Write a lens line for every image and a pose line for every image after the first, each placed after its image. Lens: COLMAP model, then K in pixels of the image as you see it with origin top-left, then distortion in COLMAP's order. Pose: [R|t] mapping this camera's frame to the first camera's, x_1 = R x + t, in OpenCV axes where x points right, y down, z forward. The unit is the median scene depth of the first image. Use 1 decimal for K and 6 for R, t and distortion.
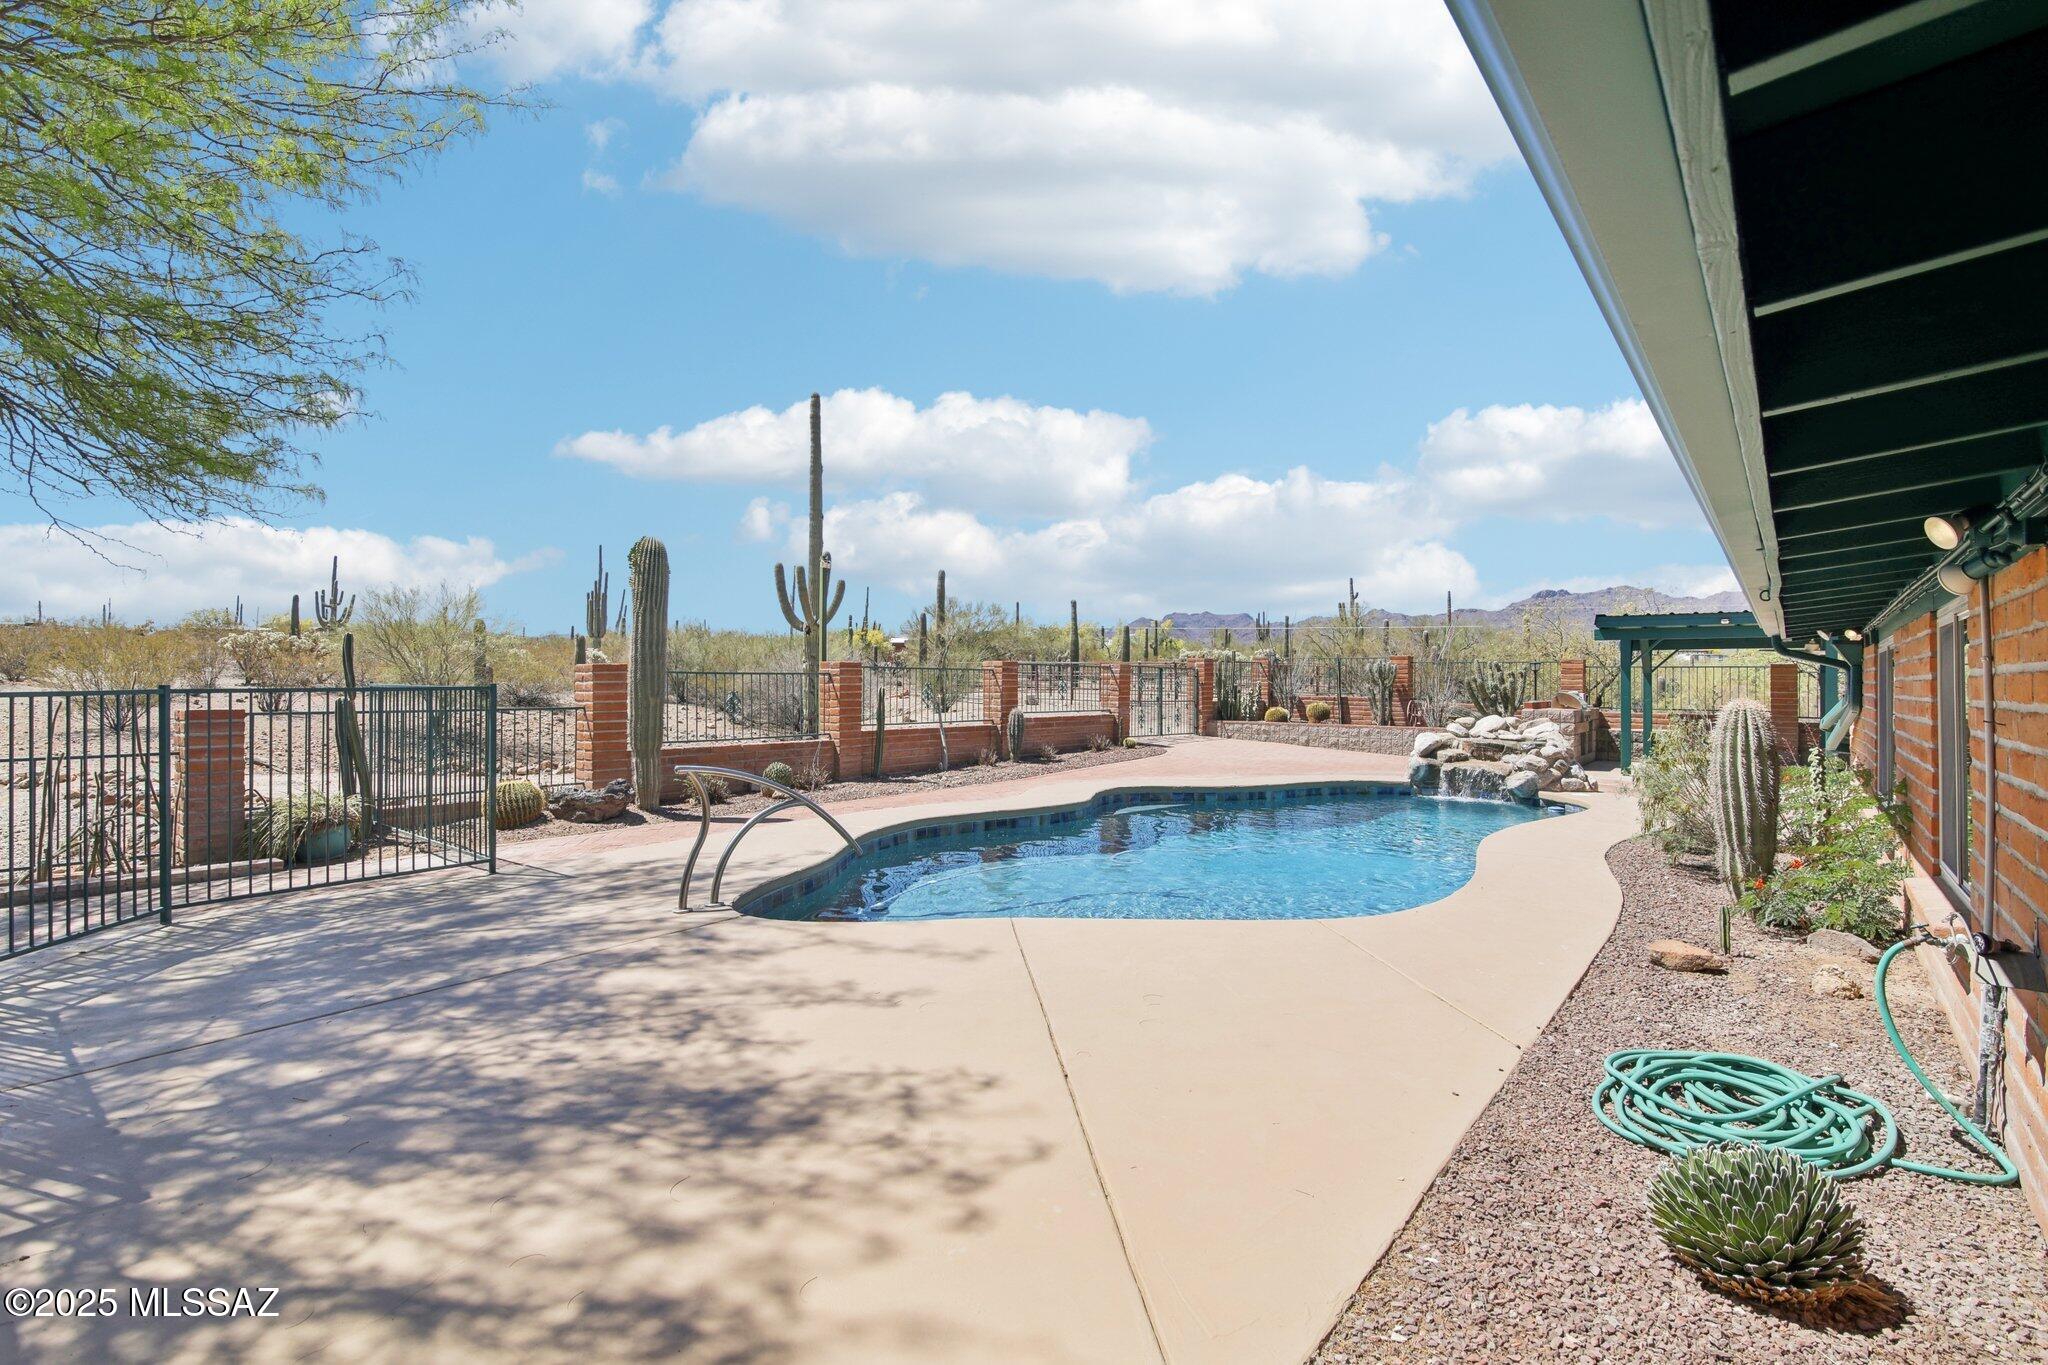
lens RADIAL K [[977.1, 0, 1041.7], [0, 977.1, 679.7], [0, 0, 1]] dist [-0.011828, 0.002606]
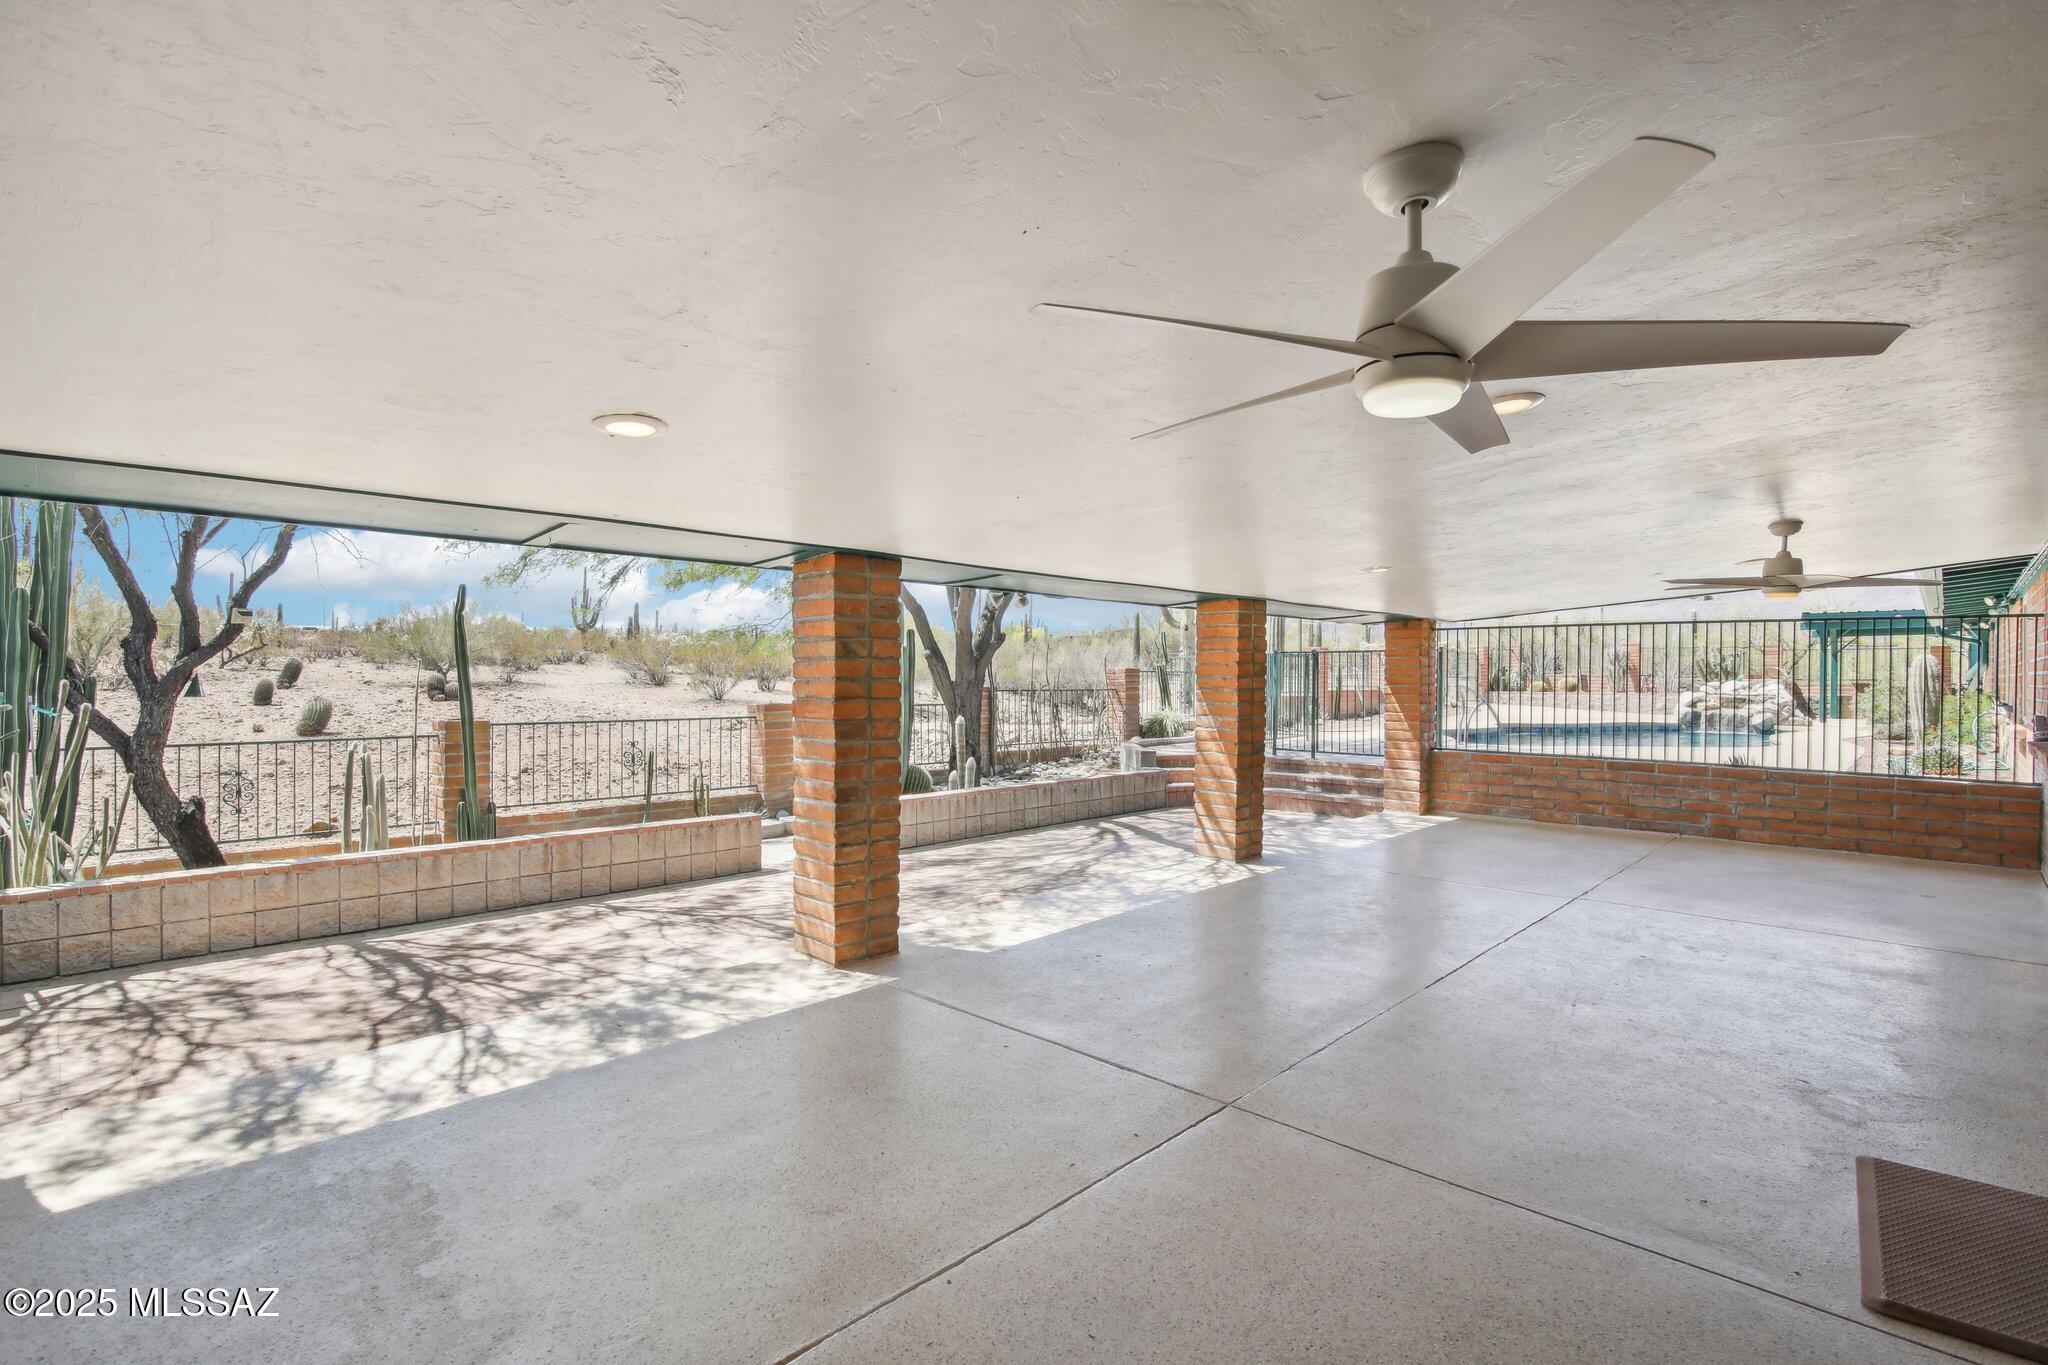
lens RADIAL K [[977.1, 0, 1026.3], [0, 977.1, 674.9], [0, 0, 1]] dist [-0.011828, 0.002606]
pose [[0.994771, -0.003134, -0.102084, -0.494332], [0.002995, 0.999994, -0.001513, 0.027966], [0.102088, 0.001199, 0.994775, -0.636770]]
